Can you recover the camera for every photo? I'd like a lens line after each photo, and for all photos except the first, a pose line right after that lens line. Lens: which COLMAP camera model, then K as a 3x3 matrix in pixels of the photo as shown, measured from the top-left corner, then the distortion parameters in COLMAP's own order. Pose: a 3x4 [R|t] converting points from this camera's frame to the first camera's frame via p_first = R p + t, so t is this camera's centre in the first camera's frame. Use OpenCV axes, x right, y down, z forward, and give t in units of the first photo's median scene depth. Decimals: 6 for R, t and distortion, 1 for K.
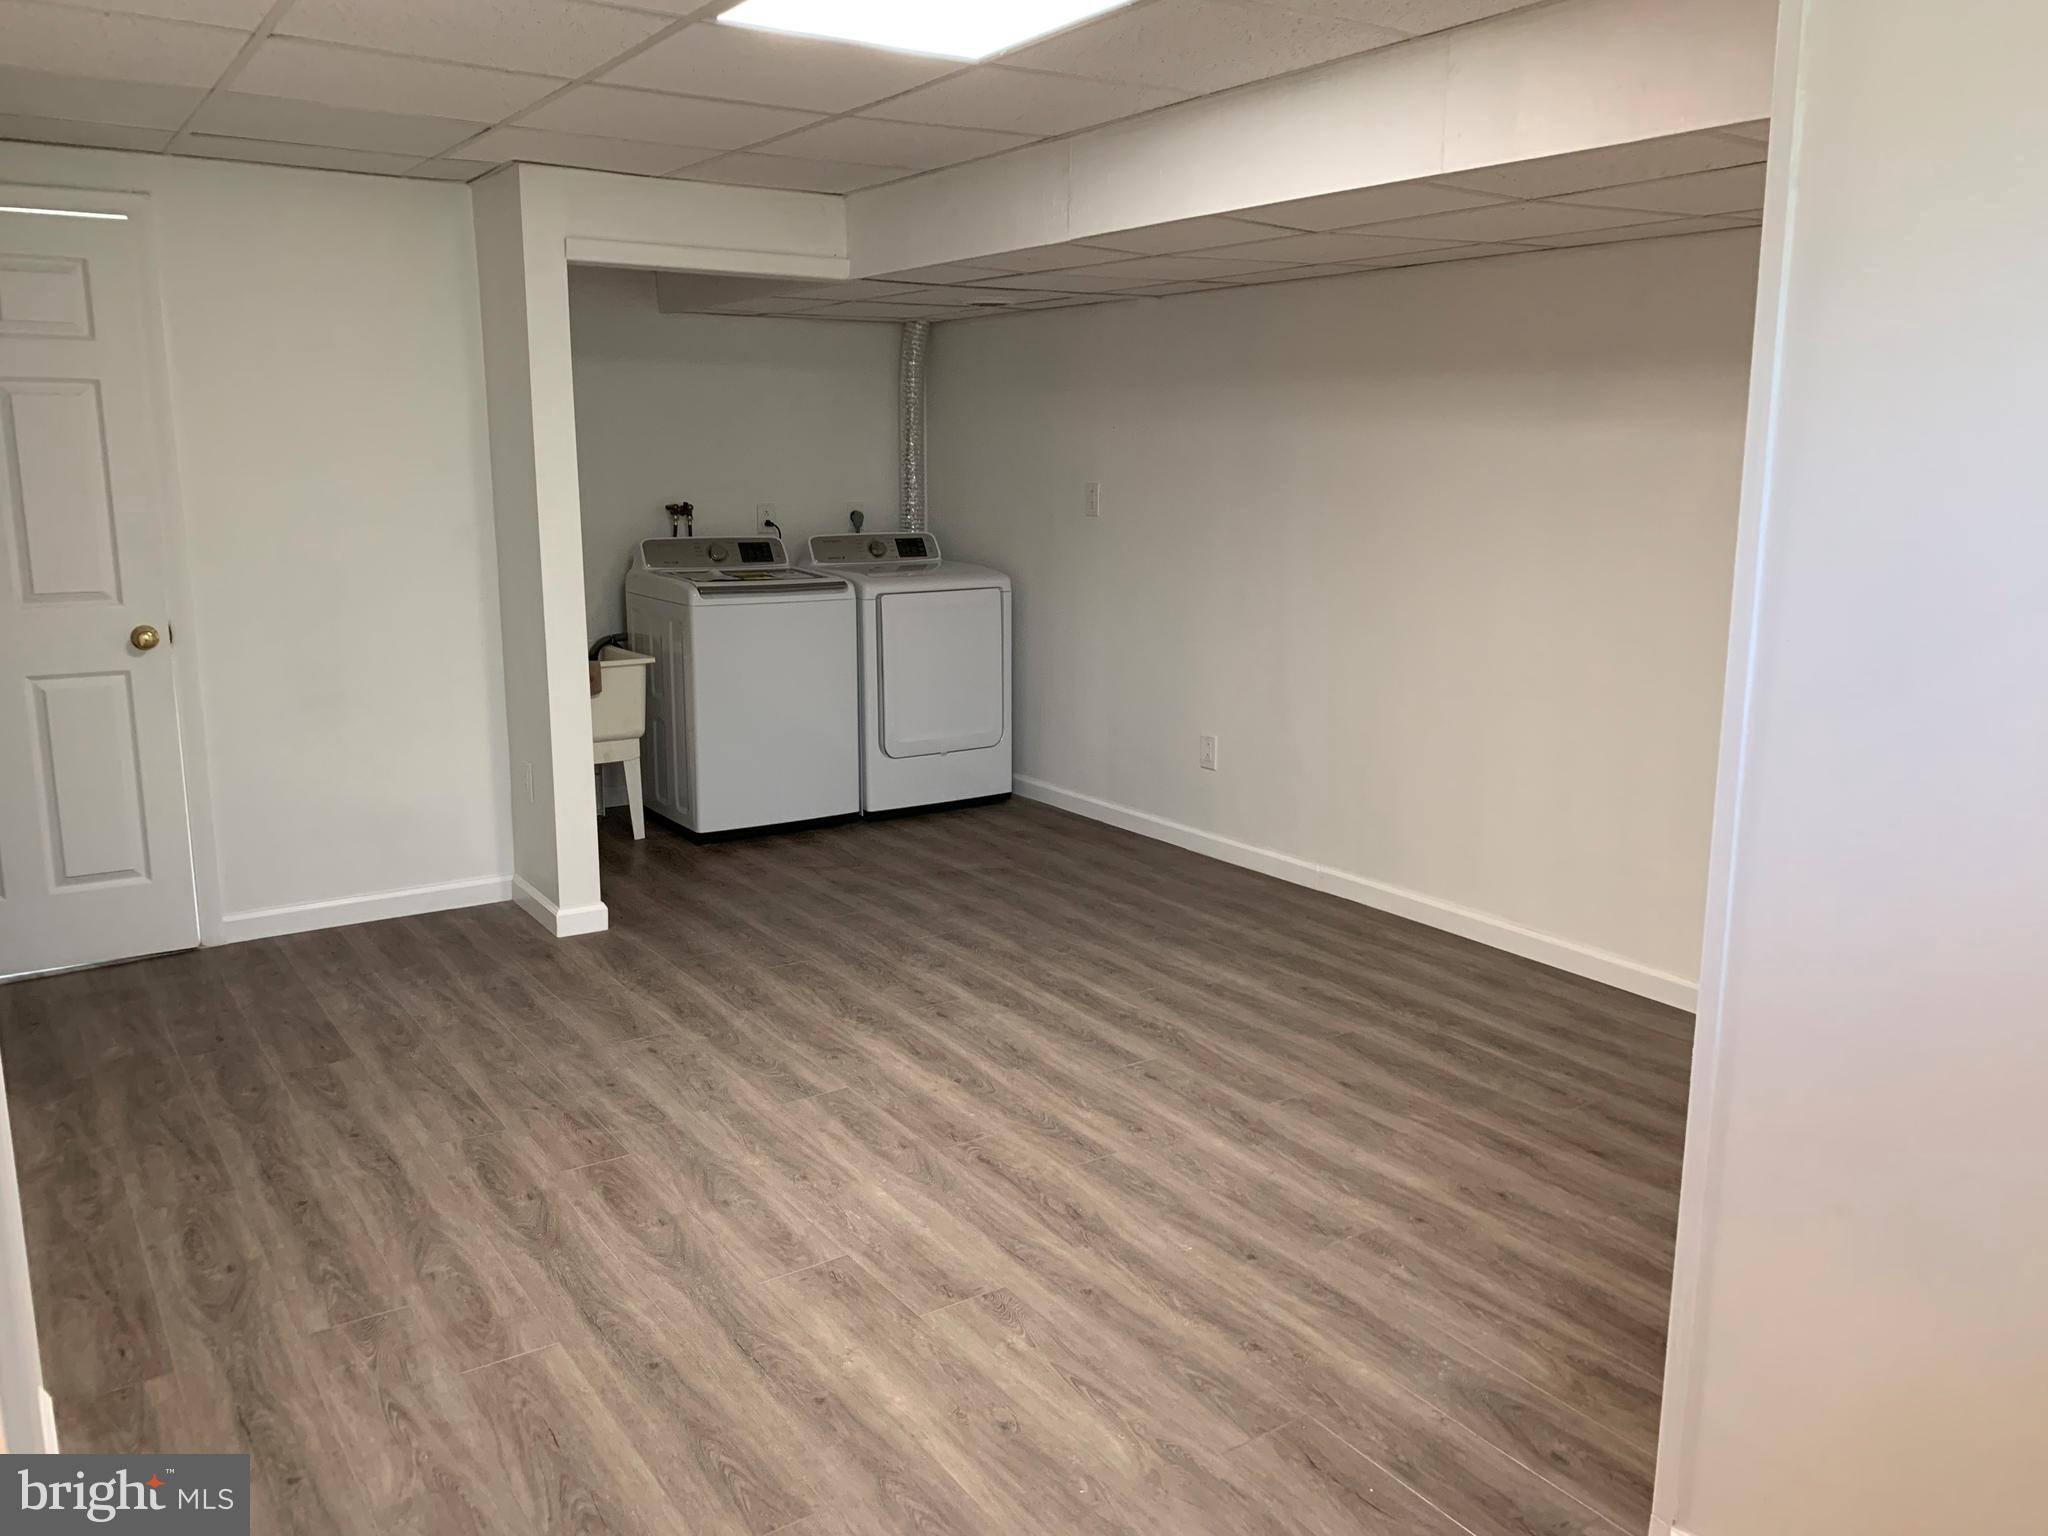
lens RADIAL K [[1563.1, 0, 1024.0], [0, 1563.1, 768.0], [0, 0, 1]] dist [0.050918, -0.030815]
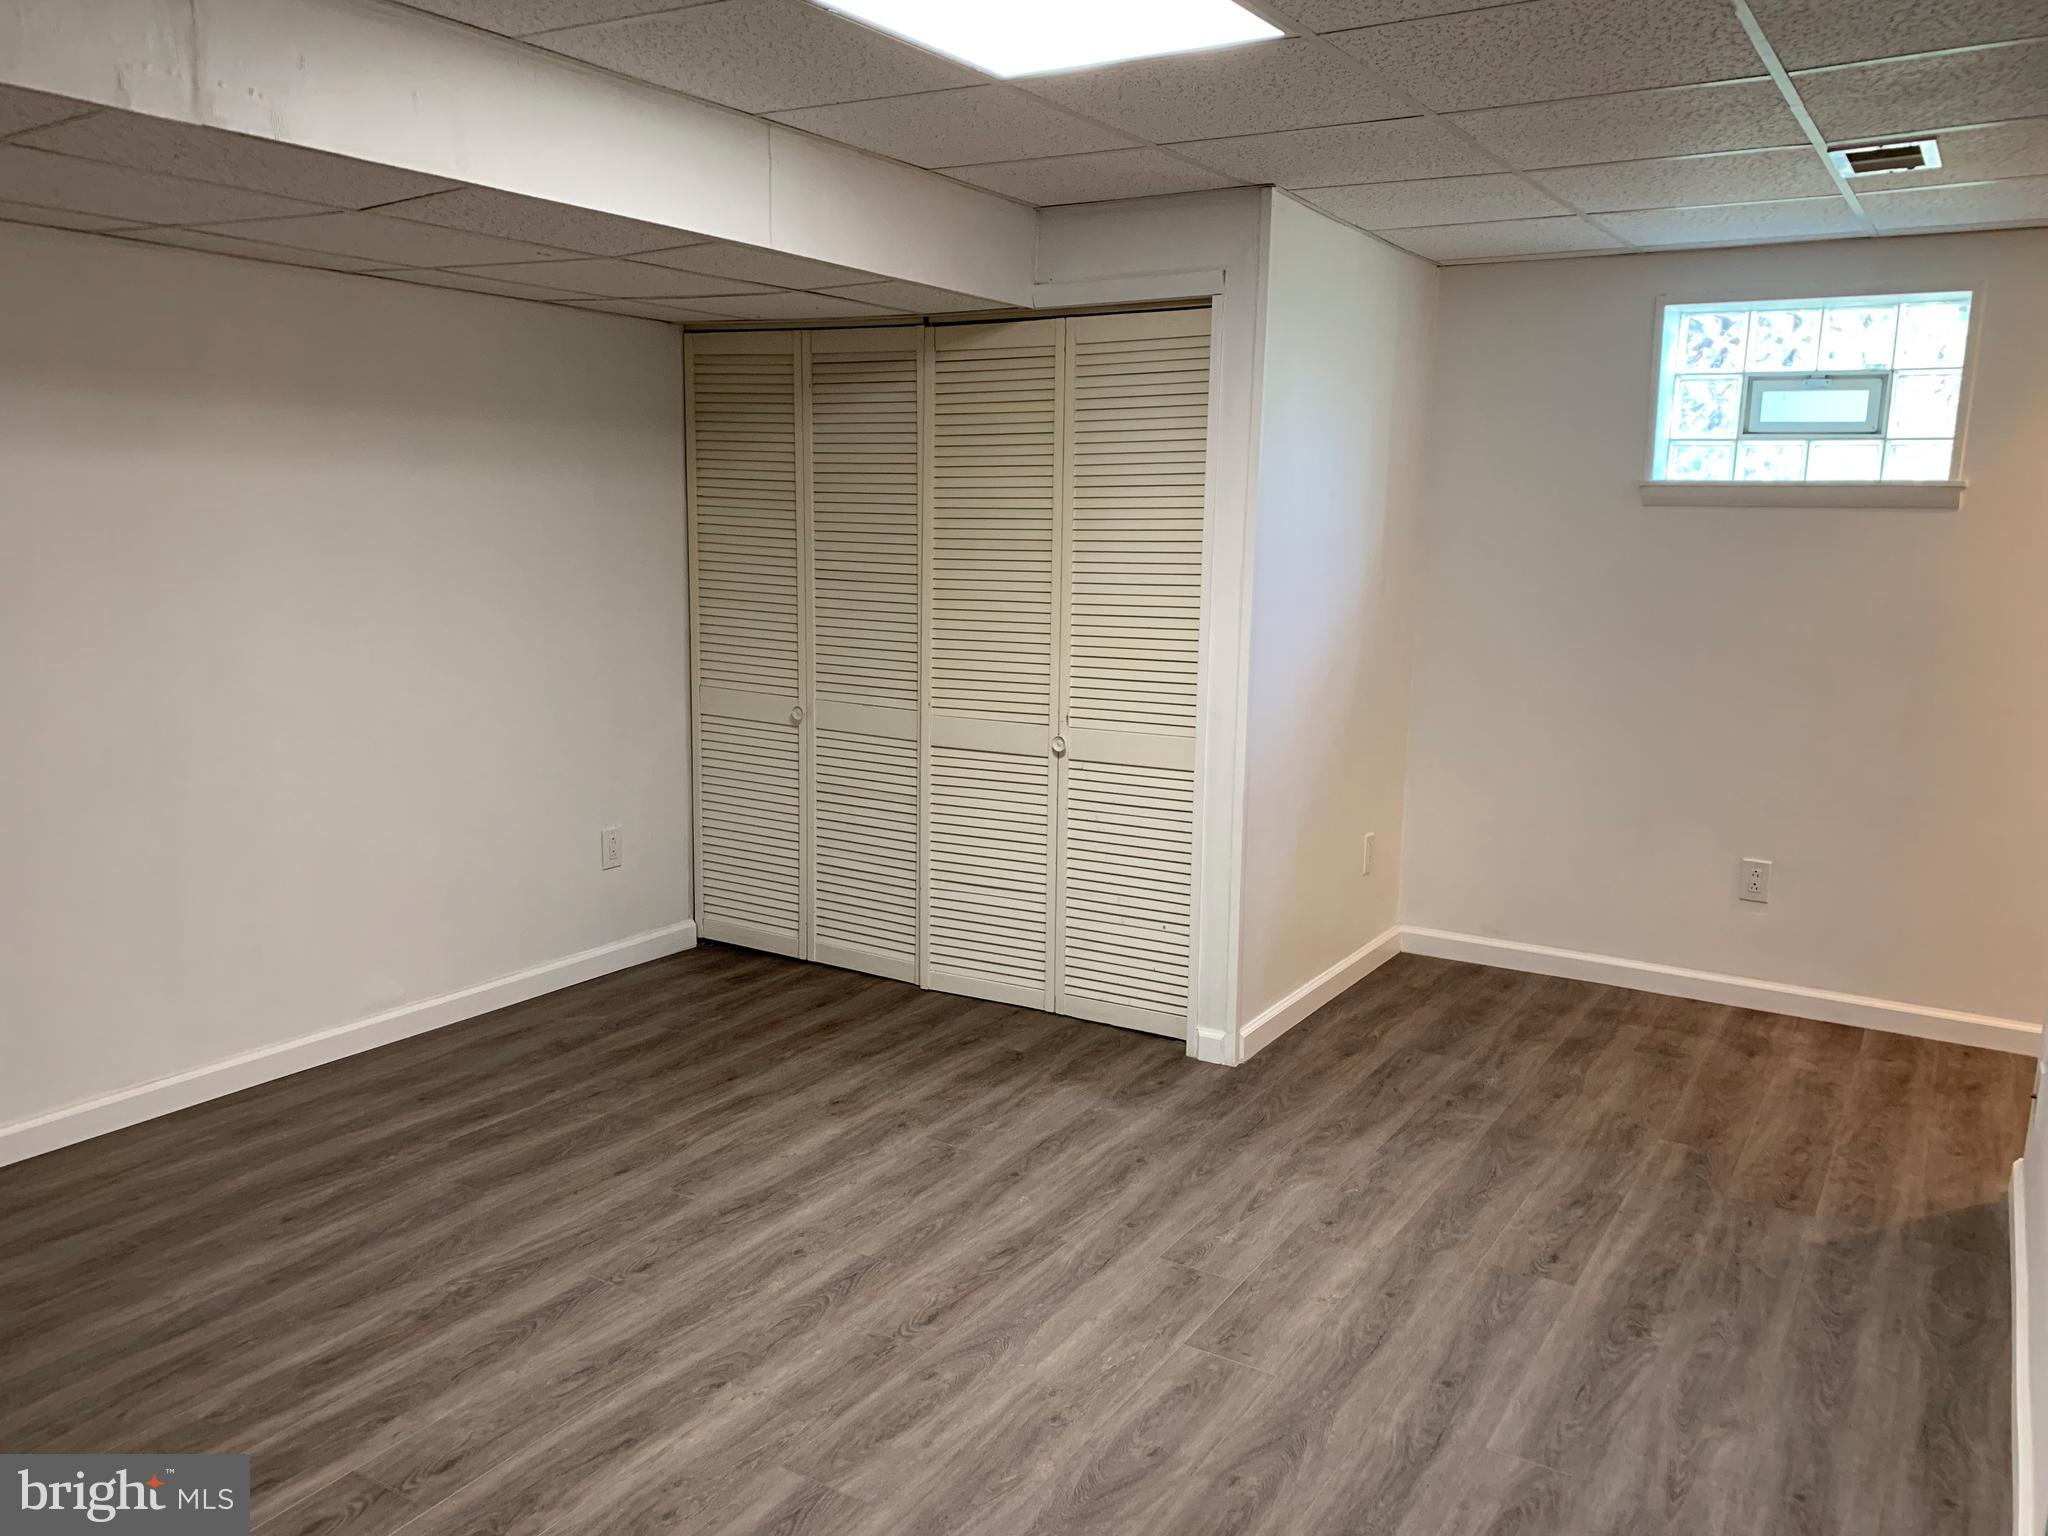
lens RADIAL K [[1563.1, 0, 1024.0], [0, 1563.1, 768.0], [0, 0, 1]] dist [0.050918, -0.030815]
pose [[-0.402822, -0.165145, 0.900257, -0.800188], [0.169460, 0.953126, 0.250668, -0.254034], [-0.899454, 0.253532, -0.355954, 1.225987]]
